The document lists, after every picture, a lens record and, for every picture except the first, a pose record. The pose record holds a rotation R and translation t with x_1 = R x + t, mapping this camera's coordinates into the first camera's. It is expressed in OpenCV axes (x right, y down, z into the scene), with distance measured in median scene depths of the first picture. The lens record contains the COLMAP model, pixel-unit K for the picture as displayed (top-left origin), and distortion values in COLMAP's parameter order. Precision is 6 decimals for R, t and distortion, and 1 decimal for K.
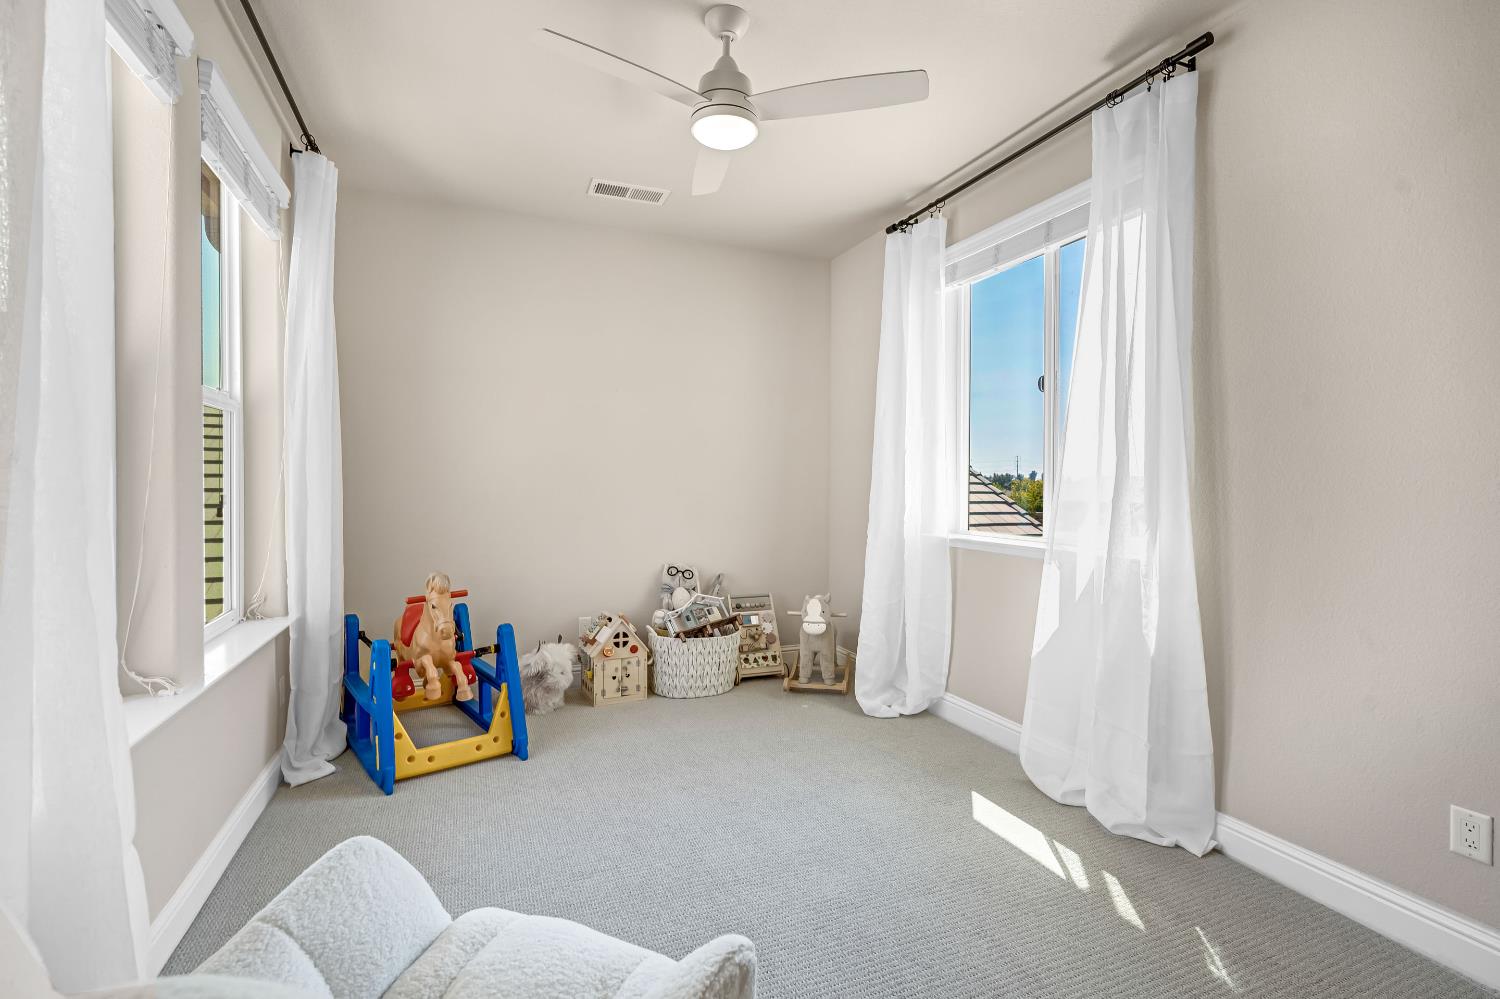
lens RADIAL K [[675.3, 0, 750.0], [0, 675.3, 499.5], [0, 0, 1]] dist [-0.002322, 0.000493]
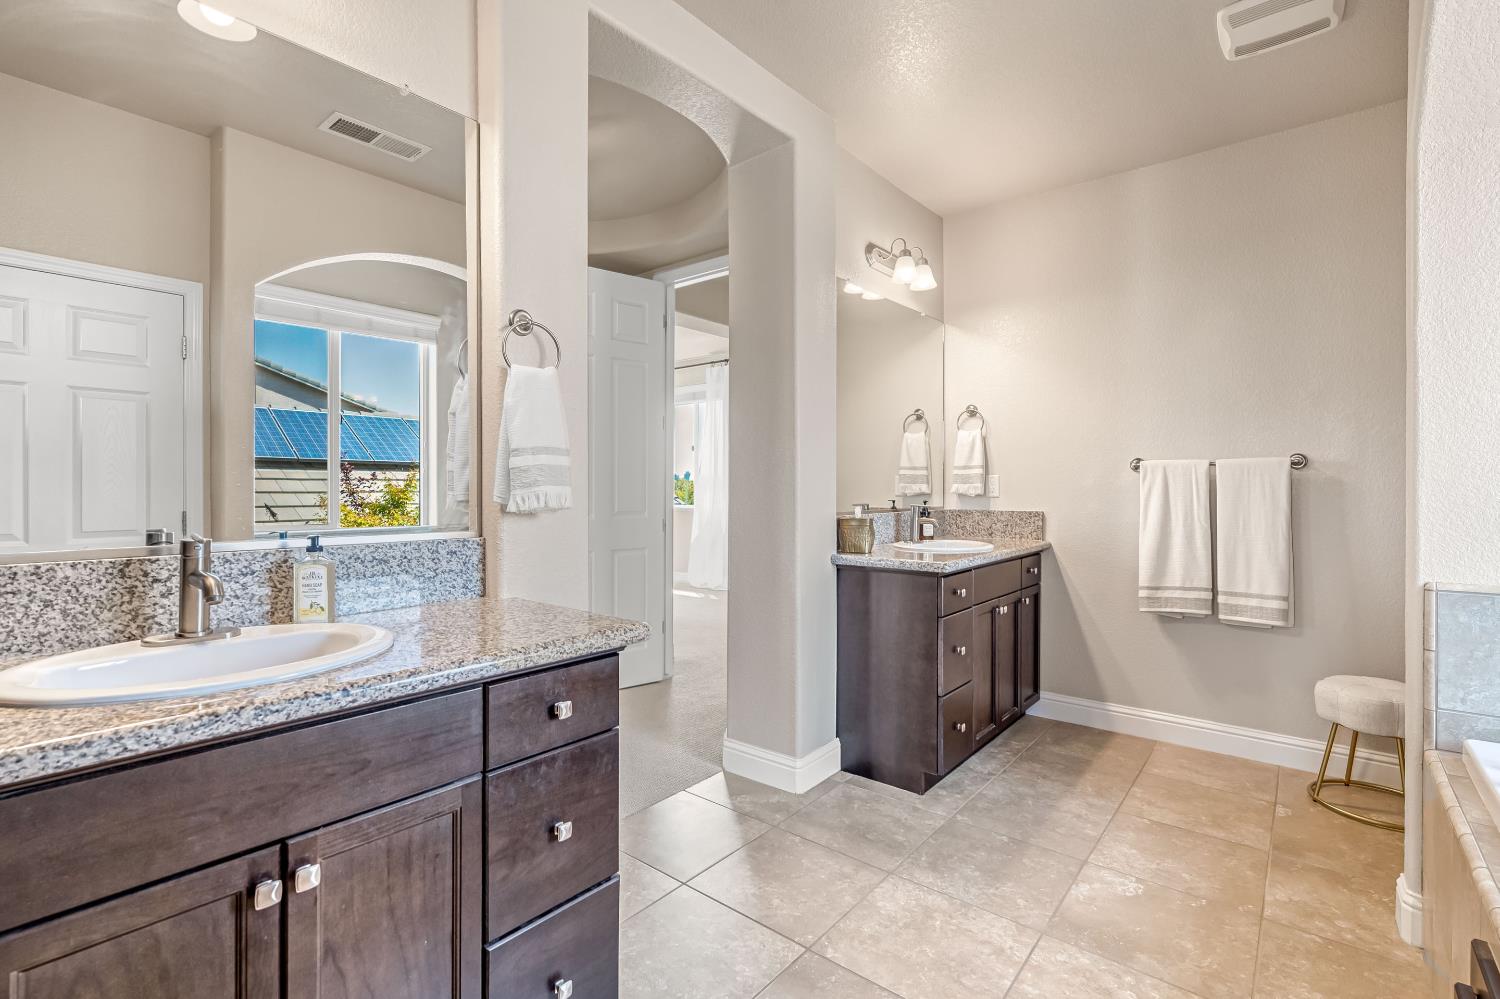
lens RADIAL K [[675.3, 0, 750.0], [0, 675.3, 499.5], [0, 0, 1]] dist [-0.002322, 0.000493]
pose [[0.882282, -0.018676, 0.470351, -0.453778], [0.018180, 0.999819, 0.005598, 0.008920], [-0.470371, 0.003612, 0.882462, -1.061168]]
